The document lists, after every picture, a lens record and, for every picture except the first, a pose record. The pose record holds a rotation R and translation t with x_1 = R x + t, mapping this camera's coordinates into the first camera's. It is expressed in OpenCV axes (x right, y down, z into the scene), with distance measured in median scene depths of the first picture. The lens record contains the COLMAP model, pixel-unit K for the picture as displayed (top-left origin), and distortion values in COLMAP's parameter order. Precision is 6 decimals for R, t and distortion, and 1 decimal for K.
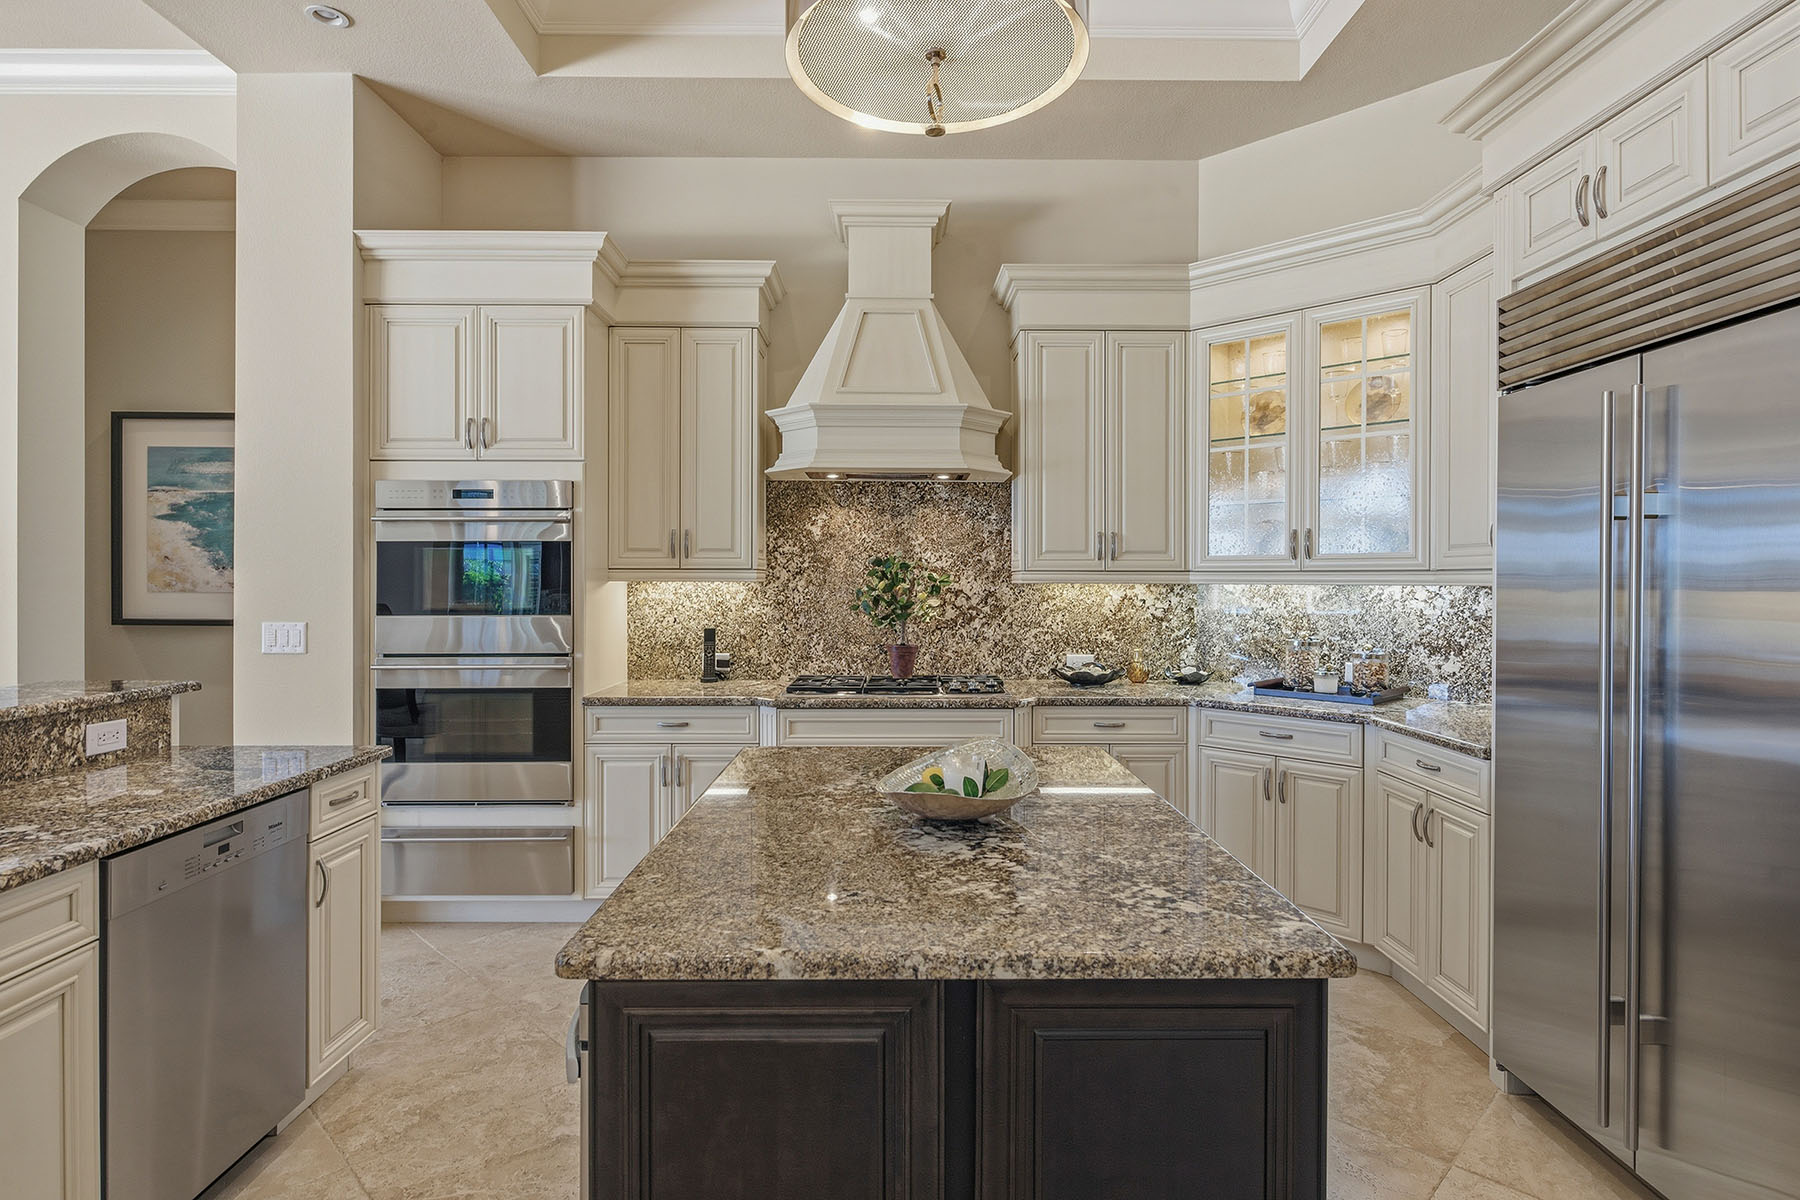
lens RADIAL K [[959.6, 0, 900.0], [0, 959.6, 591.7], [0, 0, 1]] dist [0.003345, 0.000185]
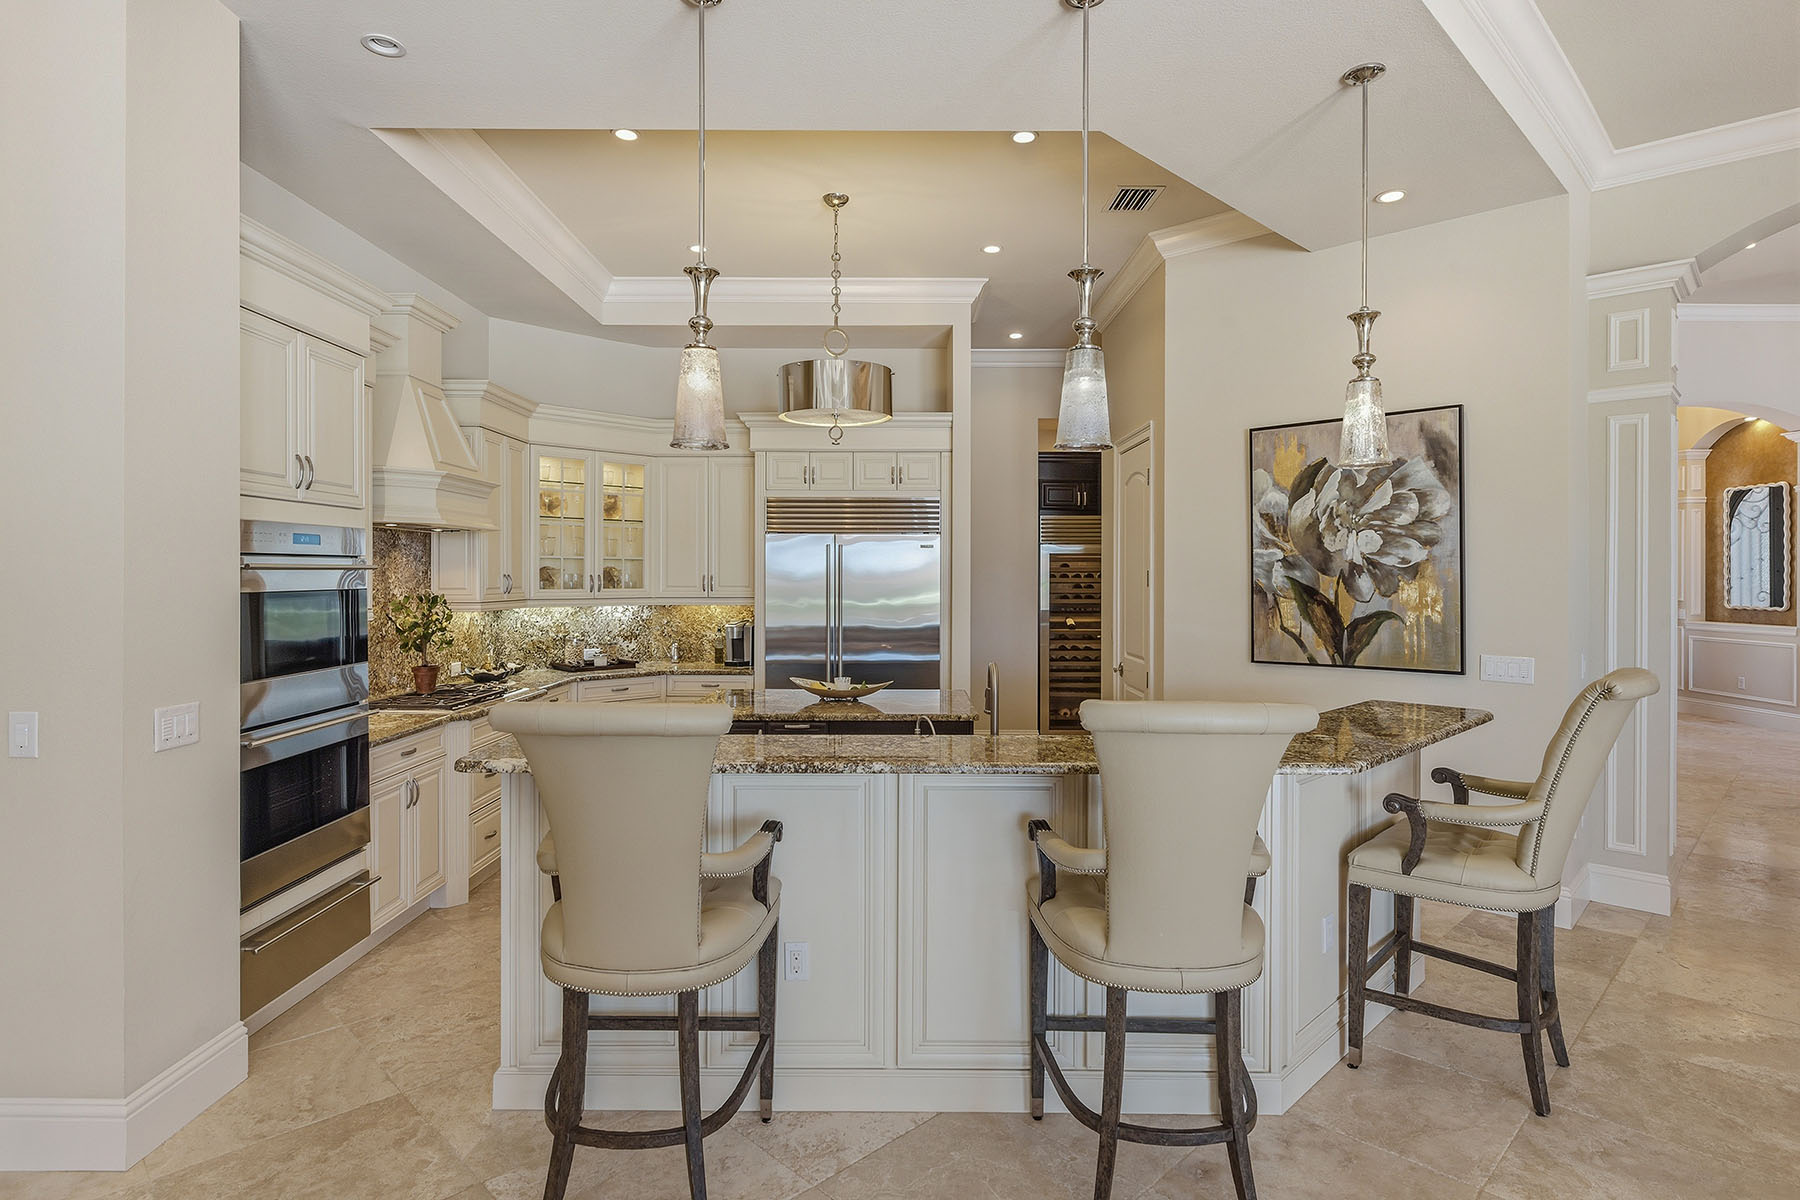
lens RADIAL K [[959.6, 0, 900.2], [0, 959.6, 590.6], [0, 0, 1]] dist [0.003345, 0.000185]
pose [[0.001559, -0.018109, 0.999835, -1.372591], [0.013193, 0.999749, 0.018087, -0.062336], [-0.999912, 0.013163, 0.001797, 0.436789]]
